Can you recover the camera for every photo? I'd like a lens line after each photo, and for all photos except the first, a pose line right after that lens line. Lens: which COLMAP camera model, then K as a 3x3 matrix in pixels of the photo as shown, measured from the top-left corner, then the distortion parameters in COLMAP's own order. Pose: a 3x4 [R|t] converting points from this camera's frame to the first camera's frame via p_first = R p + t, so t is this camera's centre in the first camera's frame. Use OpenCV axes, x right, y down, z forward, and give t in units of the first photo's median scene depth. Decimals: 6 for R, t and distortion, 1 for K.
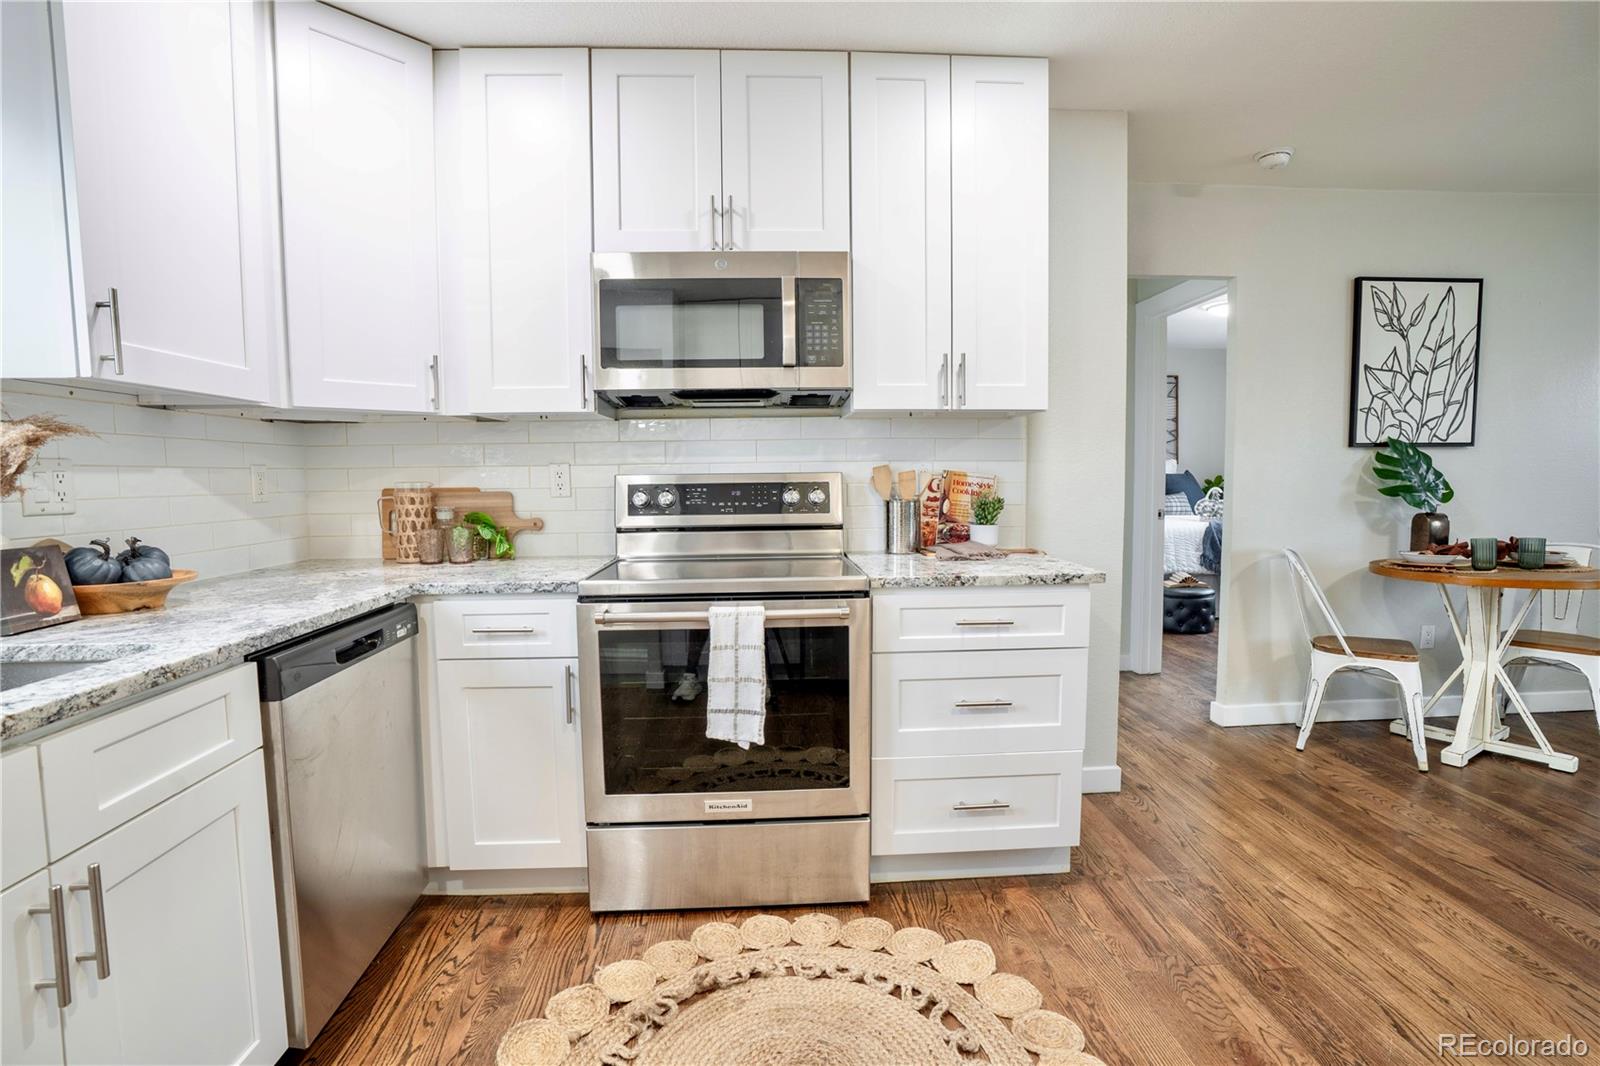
lens RADIAL K [[766.4, 0, 805.2], [0, 766.4, 537.4], [0, 0, 1]] dist [-0.063795, 0.027500]
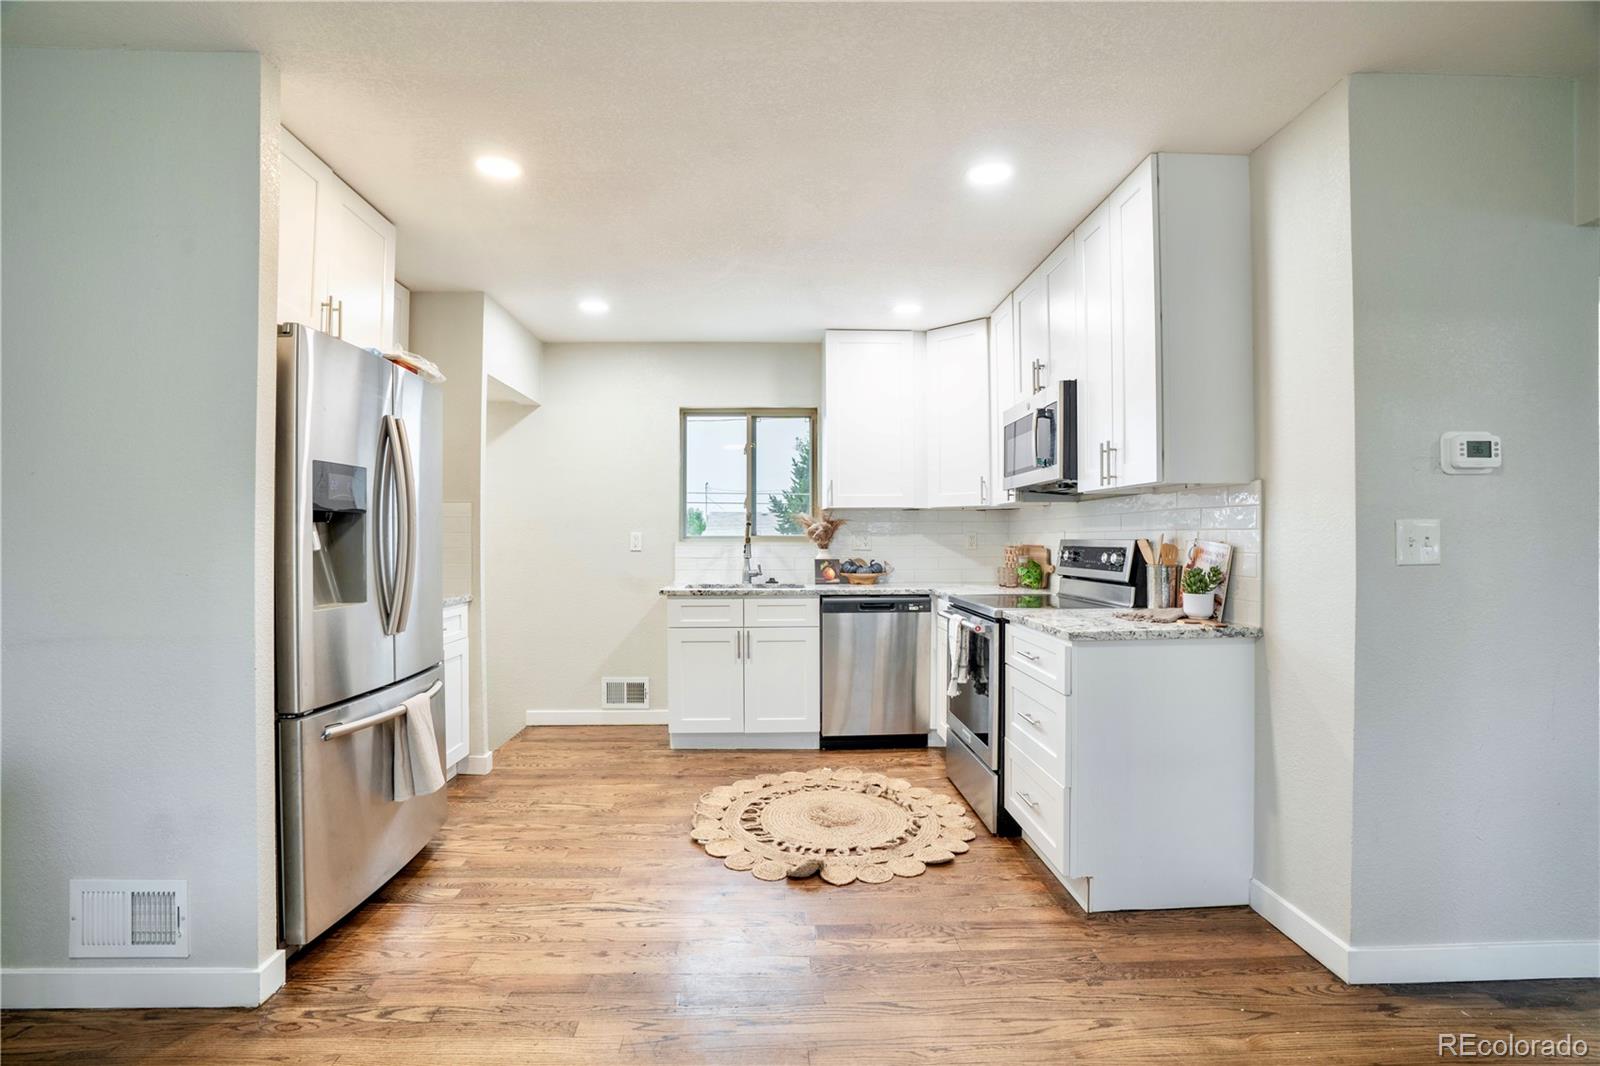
lens RADIAL K [[745.9, 0, 790.1], [0, 745.9, 535.3], [0, 0, 1]] dist [-0.081089, 0.040881]
pose [[-0.033884, 0.008240, -0.999392, 1.006638], [-0.078304, 0.996870, 0.010874, -0.050884], [0.996354, 0.078624, -0.033133, 0.410793]]
